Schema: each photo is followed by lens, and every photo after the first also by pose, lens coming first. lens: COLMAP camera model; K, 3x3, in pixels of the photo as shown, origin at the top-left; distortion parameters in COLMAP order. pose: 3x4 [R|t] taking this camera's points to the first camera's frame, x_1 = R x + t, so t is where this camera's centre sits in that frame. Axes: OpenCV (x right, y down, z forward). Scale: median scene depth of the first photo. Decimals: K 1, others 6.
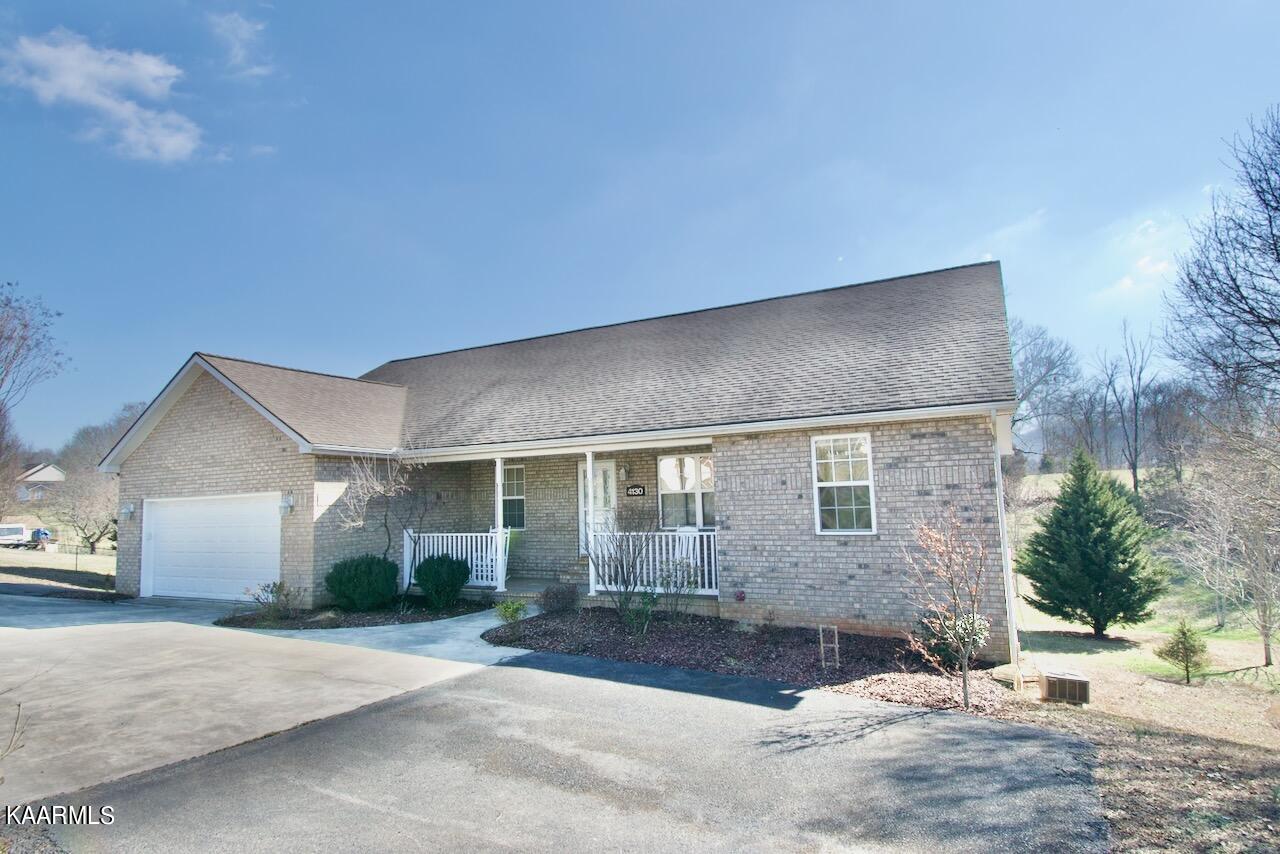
lens RADIAL K [[679.9, 0, 640.0], [0, 679.9, 427.0], [0, 0, 1]] dist [0.001850, 0.000321]
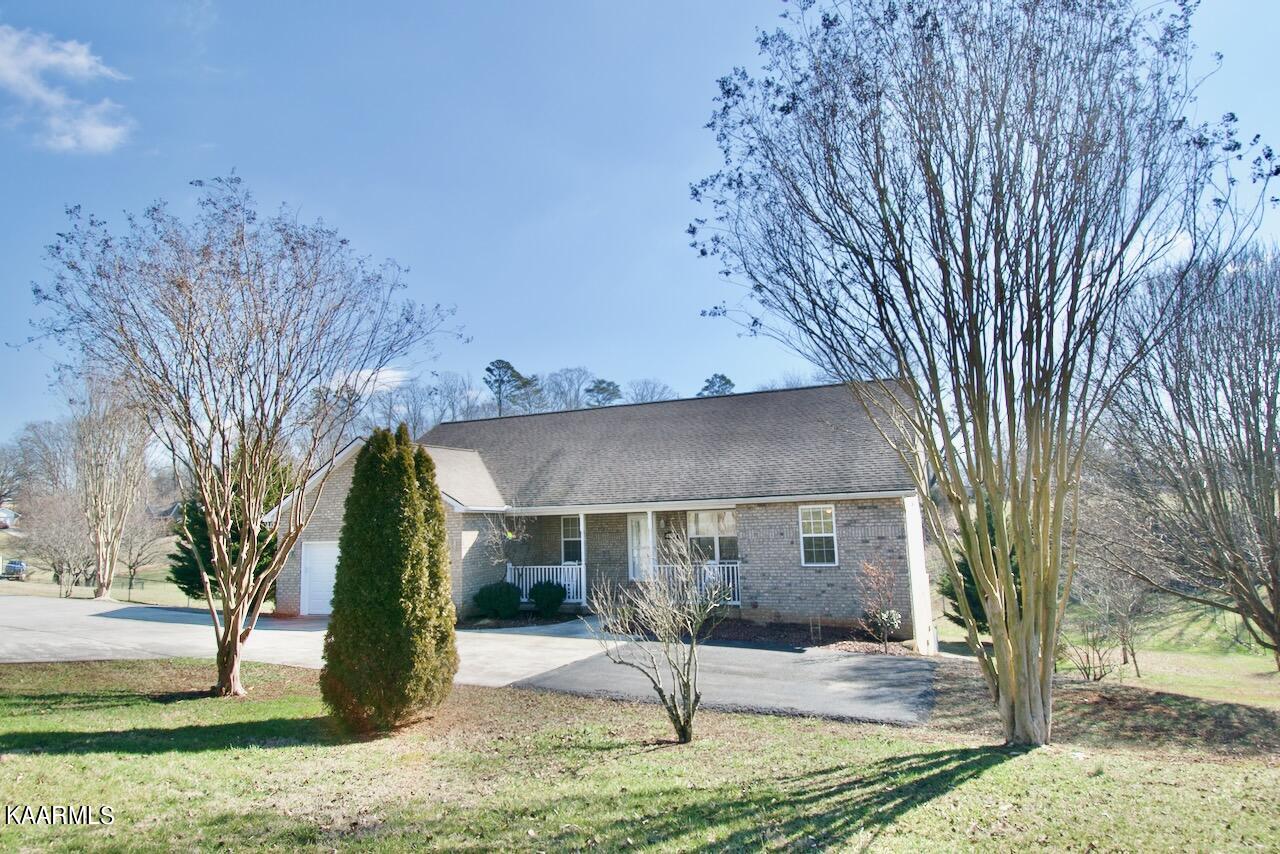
lens RADIAL K [[715.7, 0, 640.0], [0, 715.7, 427.0], [0, 0, 1]] dist [0.000241, 0.000006]
pose [[0.995938, 0.010593, 0.089412, -0.268188], [-0.007982, 0.999533, -0.029509, -0.114834], [-0.089683, 0.028676, 0.995557, -0.646466]]
